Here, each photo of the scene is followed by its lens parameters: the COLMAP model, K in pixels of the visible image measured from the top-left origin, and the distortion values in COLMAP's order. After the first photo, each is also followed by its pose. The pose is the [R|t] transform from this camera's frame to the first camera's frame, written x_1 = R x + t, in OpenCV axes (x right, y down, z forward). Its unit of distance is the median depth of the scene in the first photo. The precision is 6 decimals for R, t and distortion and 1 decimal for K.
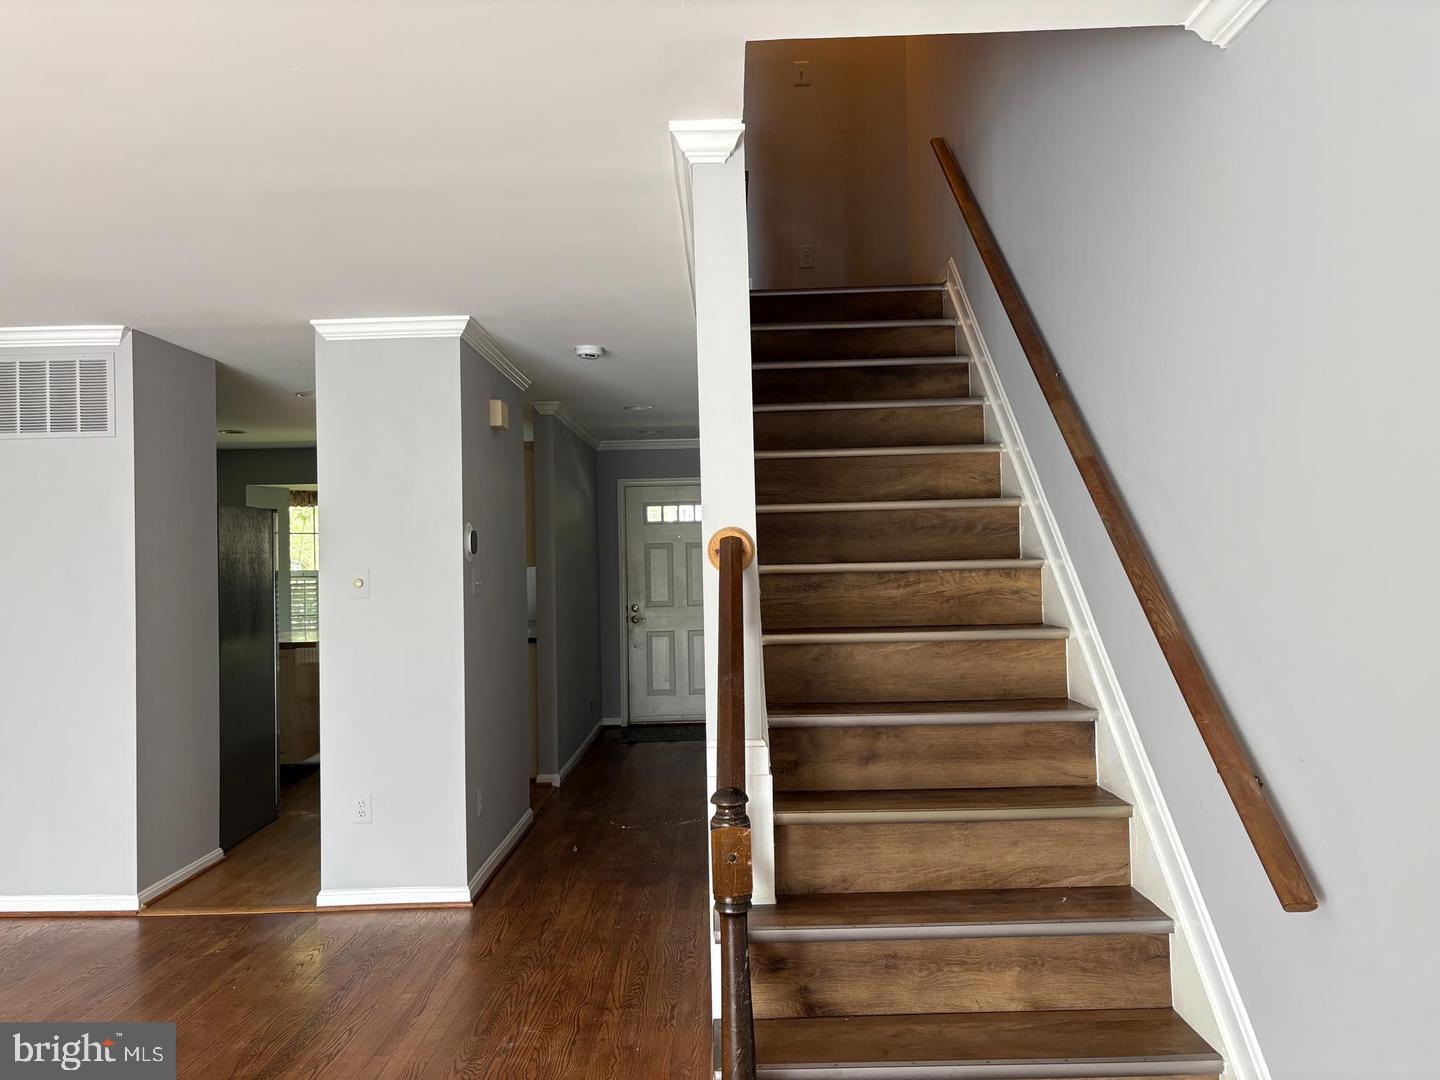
lens RADIAL K [[1083.9, 0, 717.2], [0, 1083.9, 541.1], [0, 0, 1]] dist [0.007098, -0.000804]
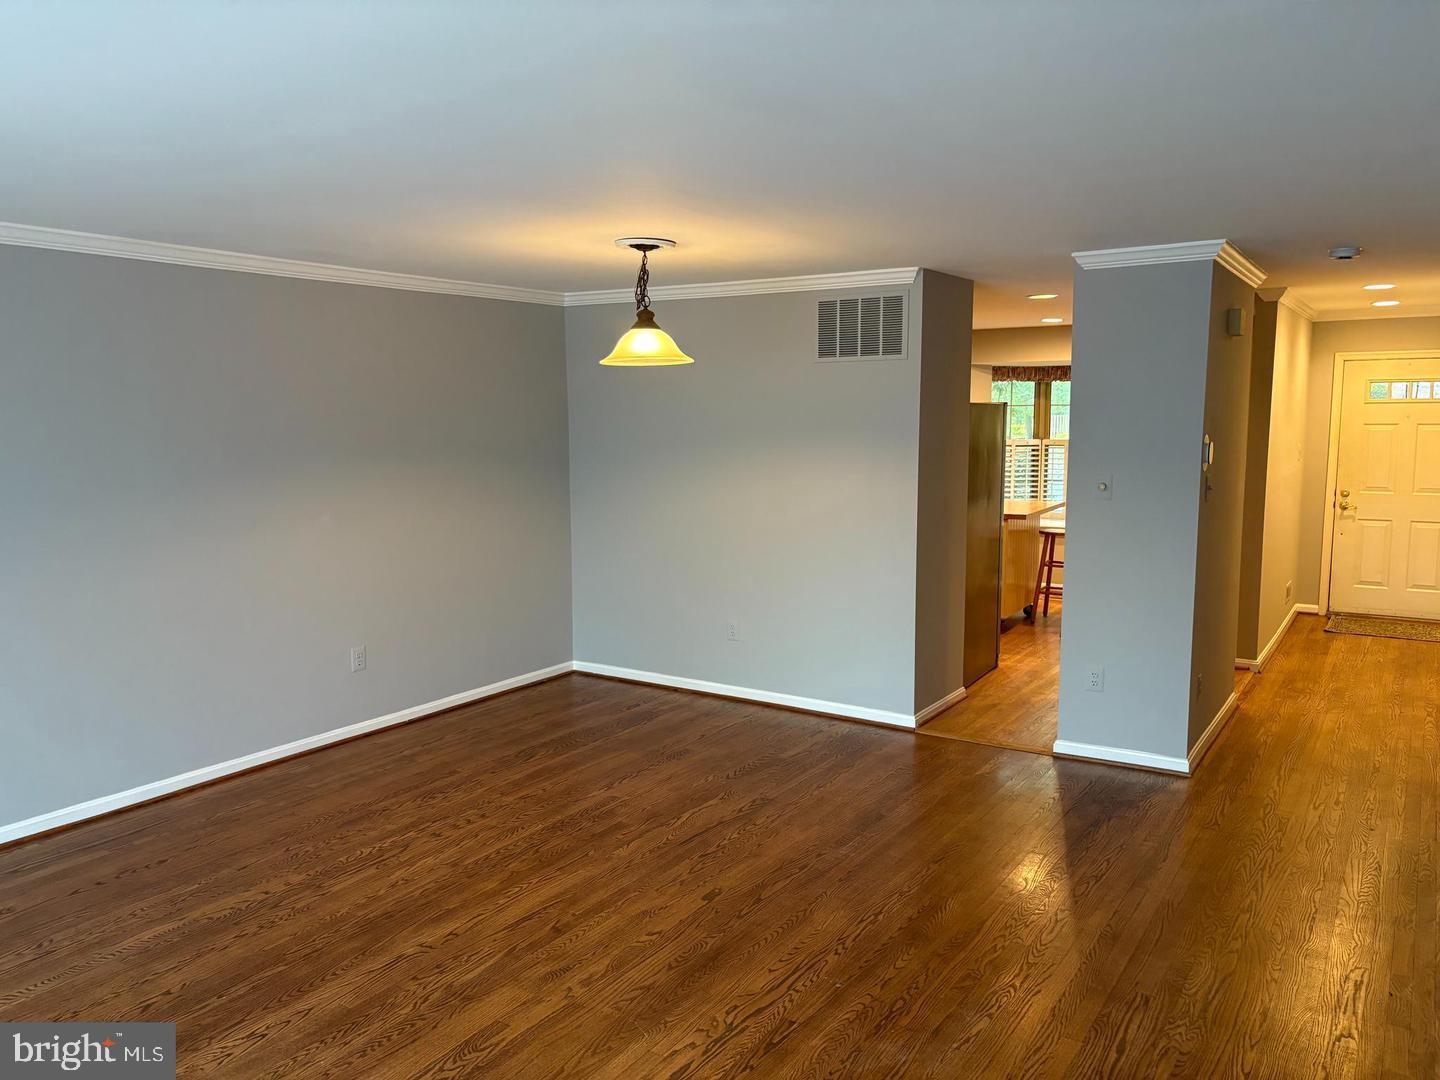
lens RADIAL K [[1080.2, 0, 718.8], [0, 1080.2, 541.0], [0, 0, 1]] dist [0.005809, 0.001580]
pose [[0.841547, 0.083427, -0.533702, -0.058265], [-0.002533, 0.988601, 0.150541, -0.075981], [0.540177, -0.125335, 0.832166, -0.175621]]
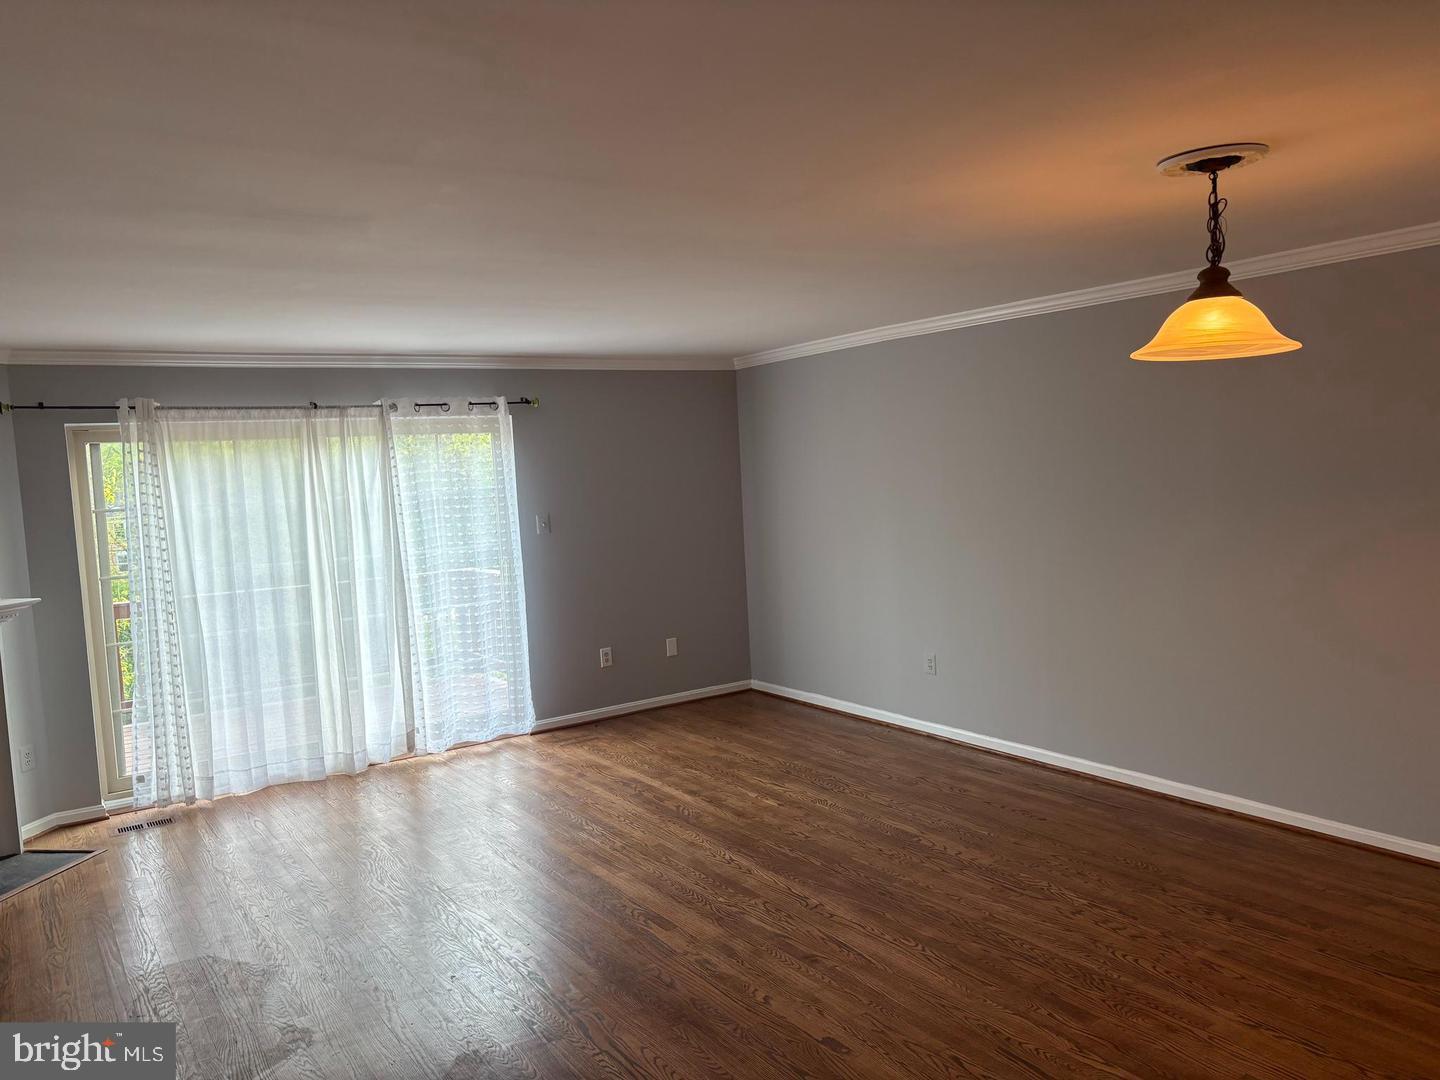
lens RADIAL K [[1080.2, 0, 715.2], [0, 1080.2, 541.6], [0, 0, 1]] dist [0.005809, 0.001580]
pose [[-0.818778, 0.109908, -0.563491, -0.076318], [0.081240, 0.993808, 0.075796, -0.050900], [0.568333, 0.016282, -0.822638, 1.091999]]
